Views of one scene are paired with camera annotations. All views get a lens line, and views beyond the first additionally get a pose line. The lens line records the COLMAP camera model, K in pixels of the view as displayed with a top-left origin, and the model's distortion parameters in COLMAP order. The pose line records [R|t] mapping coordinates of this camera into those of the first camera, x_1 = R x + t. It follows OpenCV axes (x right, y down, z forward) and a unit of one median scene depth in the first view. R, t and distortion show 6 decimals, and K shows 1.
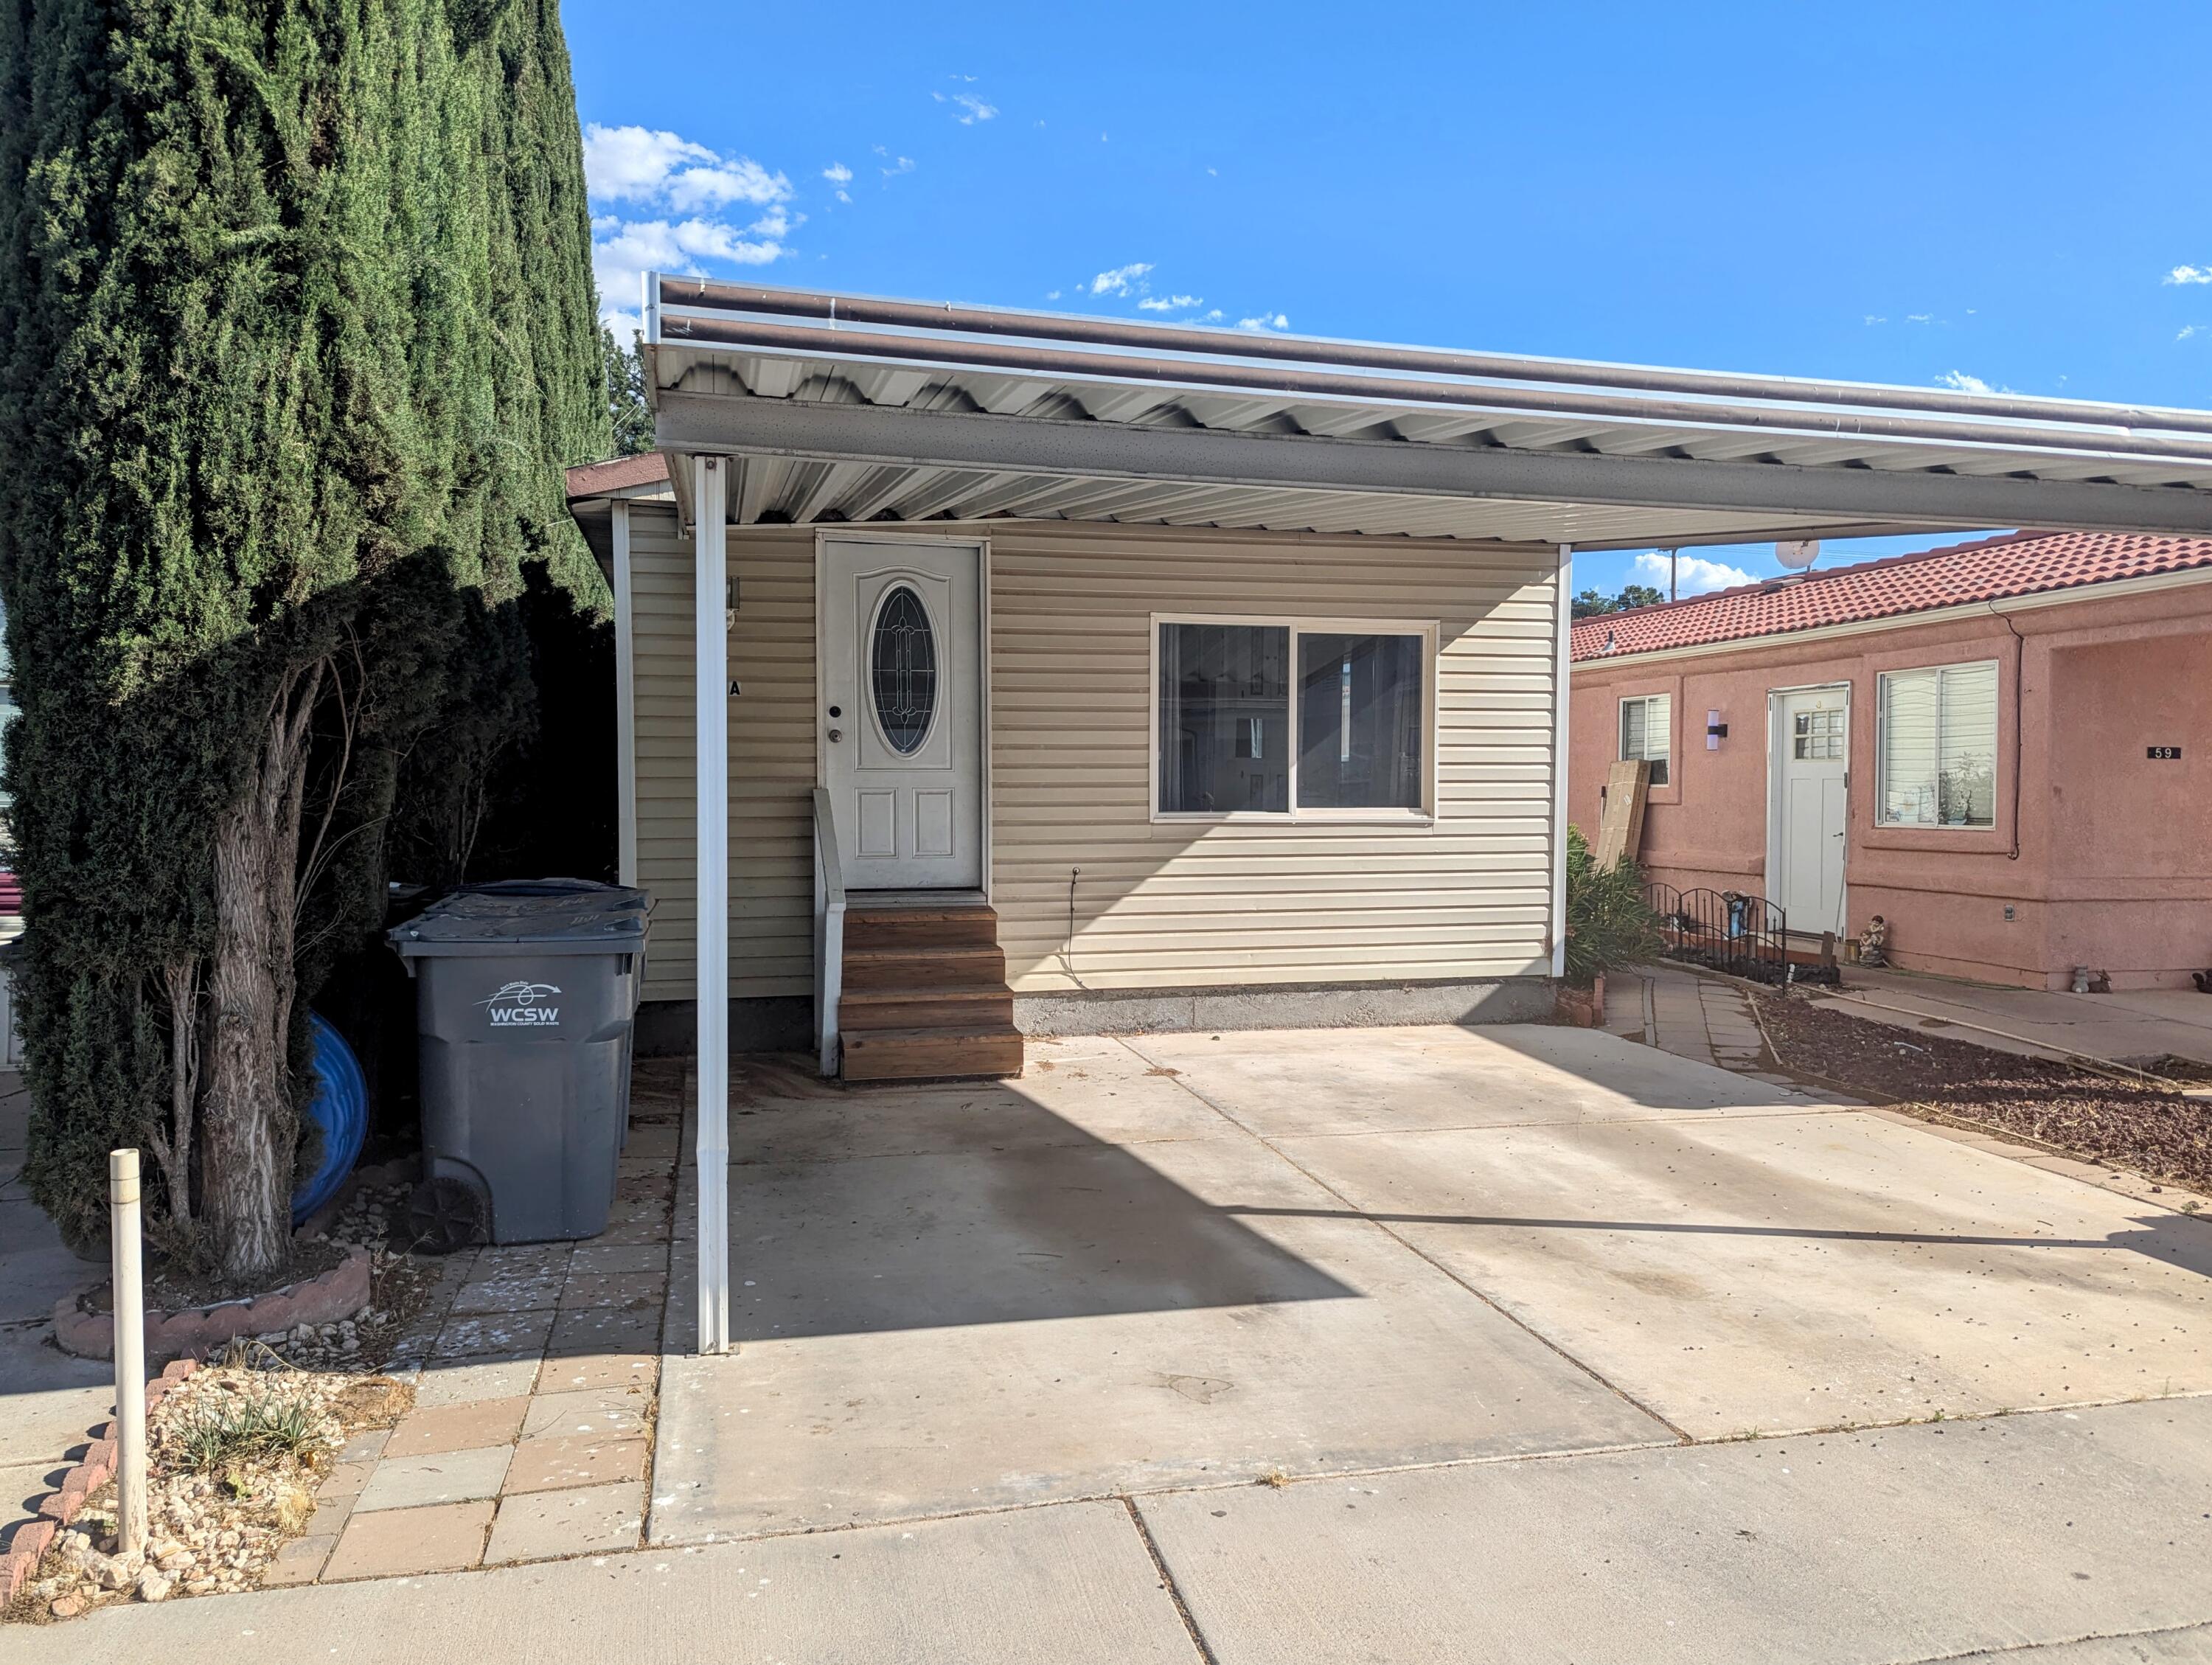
lens RADIAL K [[1580.2, 0, 1117.3], [0, 1580.2, 808.3], [0, 0, 1]] dist [0.064745, -0.060264]
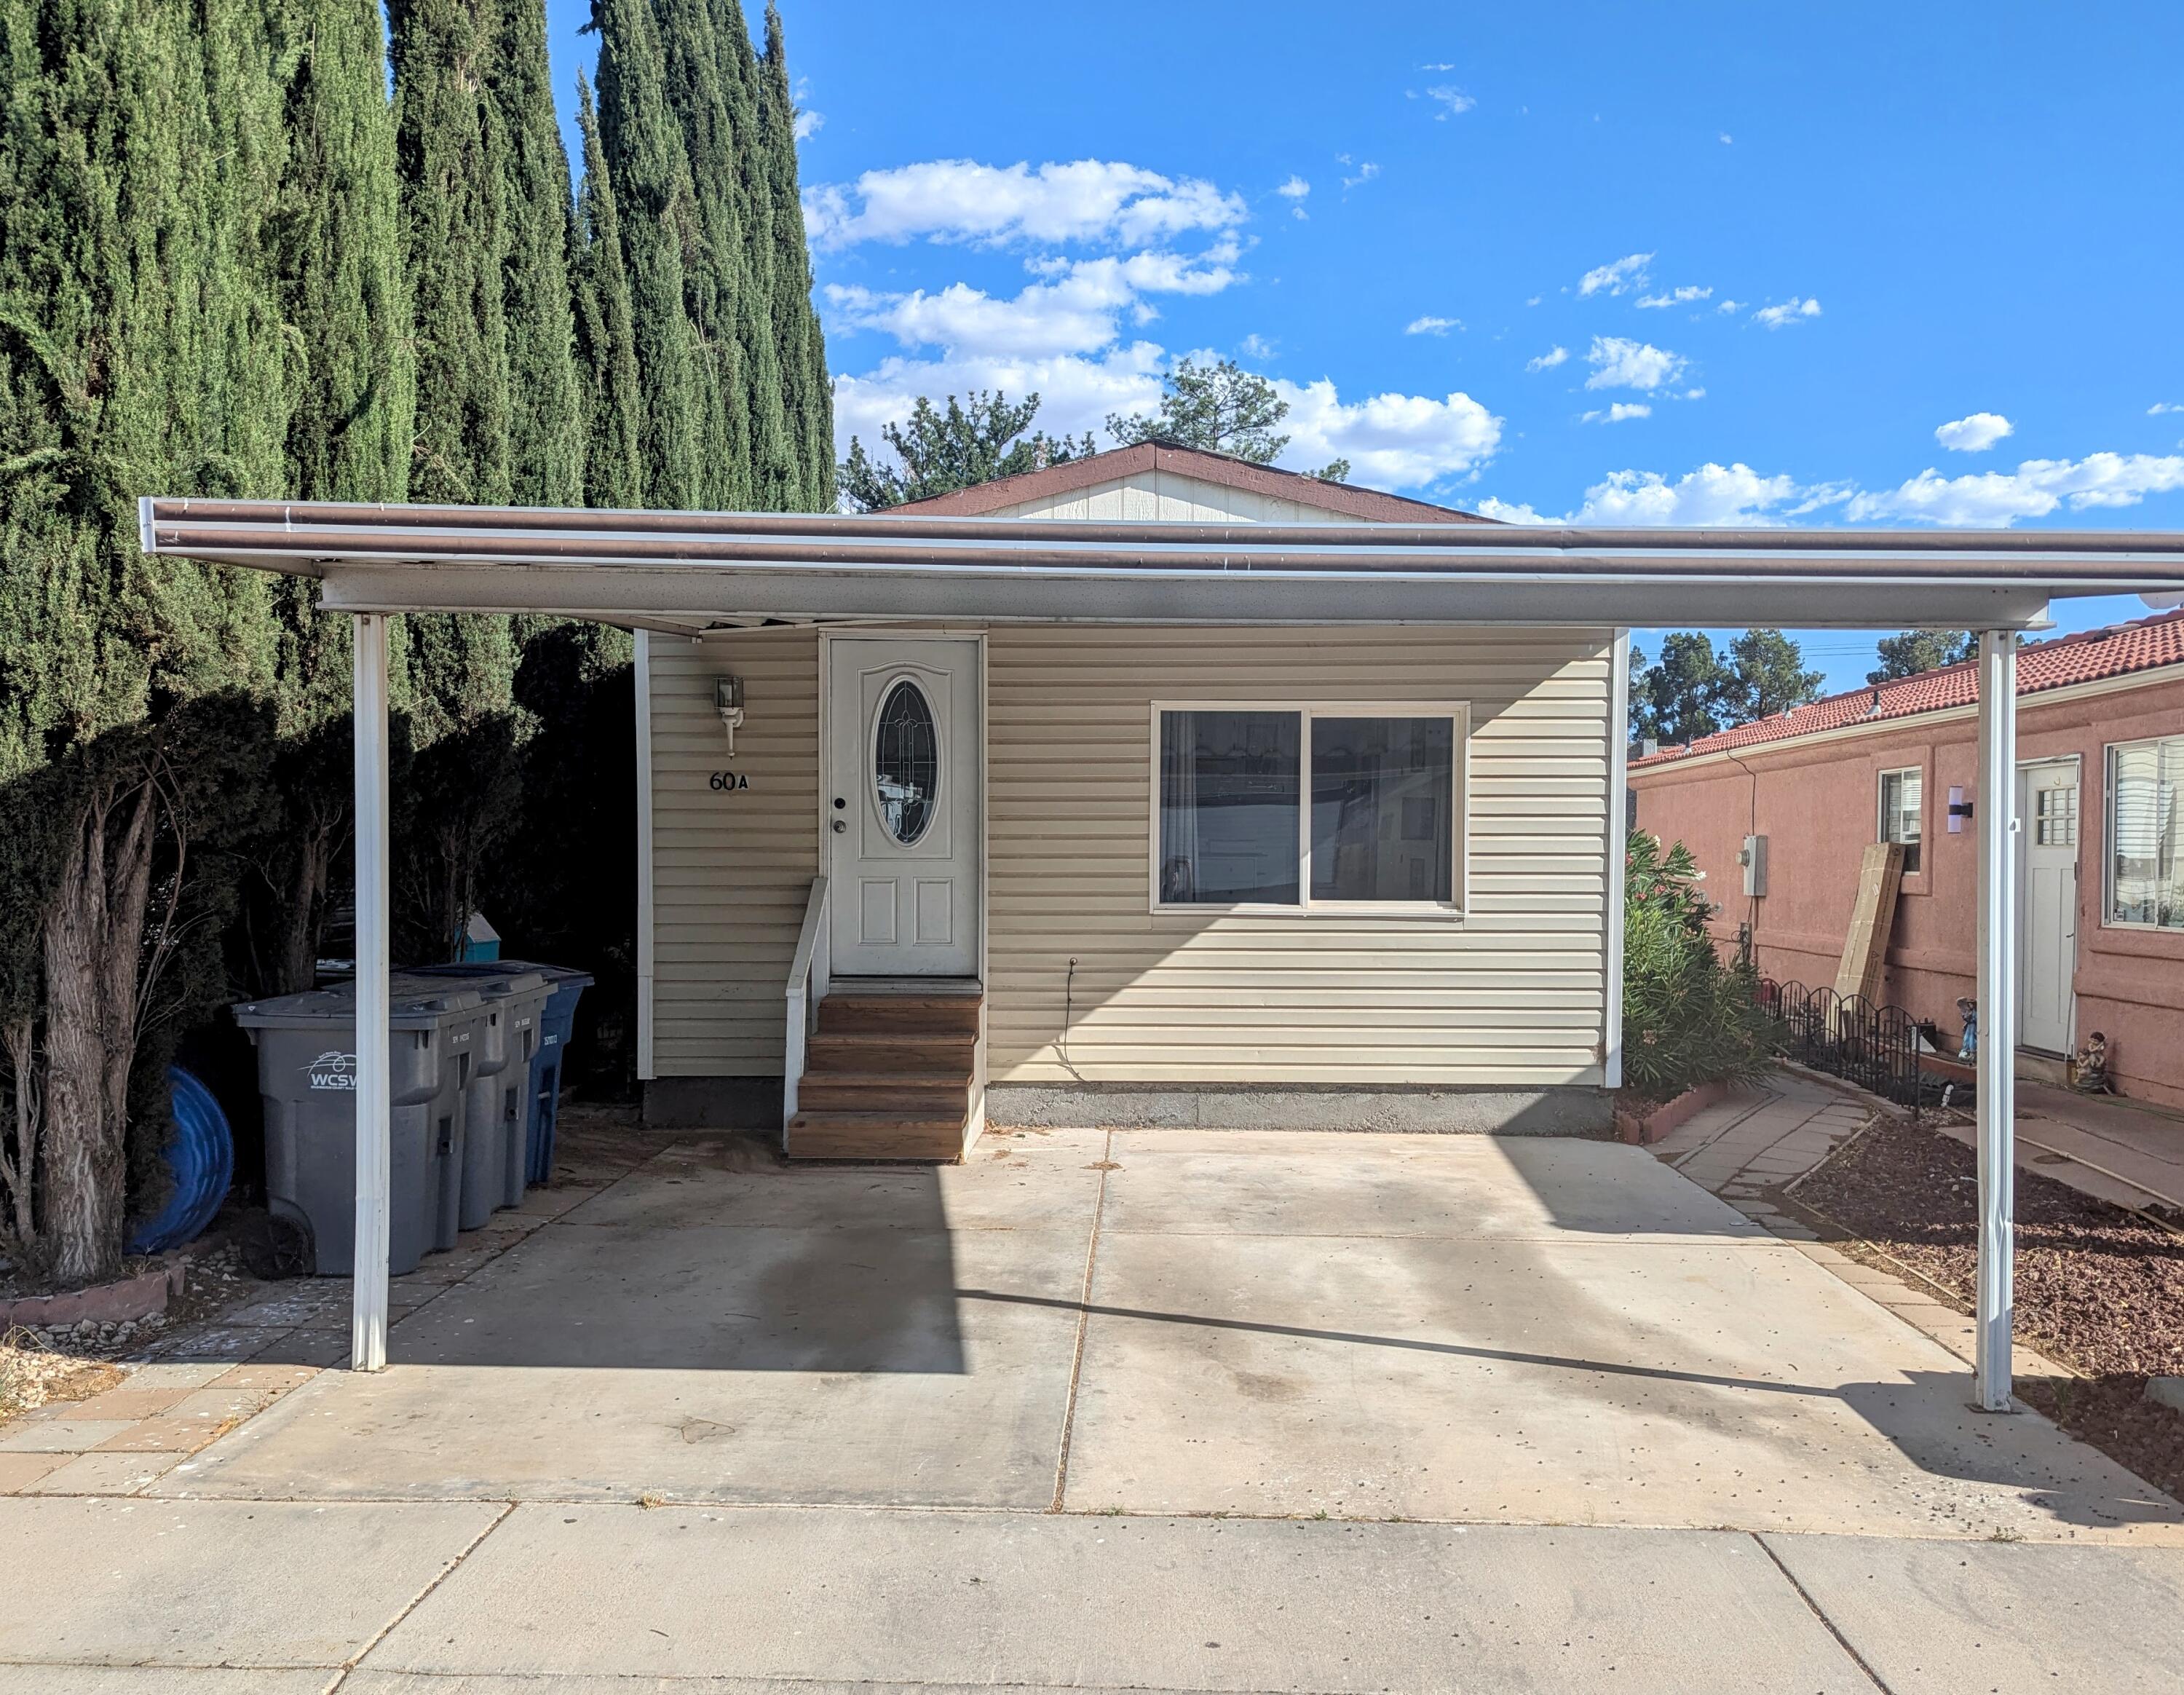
lens RADIAL K [[1755.1, 0, 1122.3], [0, 1755.1, 863.2], [0, 0, 1]] dist [0.063343, -0.062038]
pose [[0.964230, 0.005267, -0.265014, 0.530731], [-0.007881, 0.999930, -0.008802, -0.022849], [0.264949, 0.010576, 0.964204, -0.104707]]
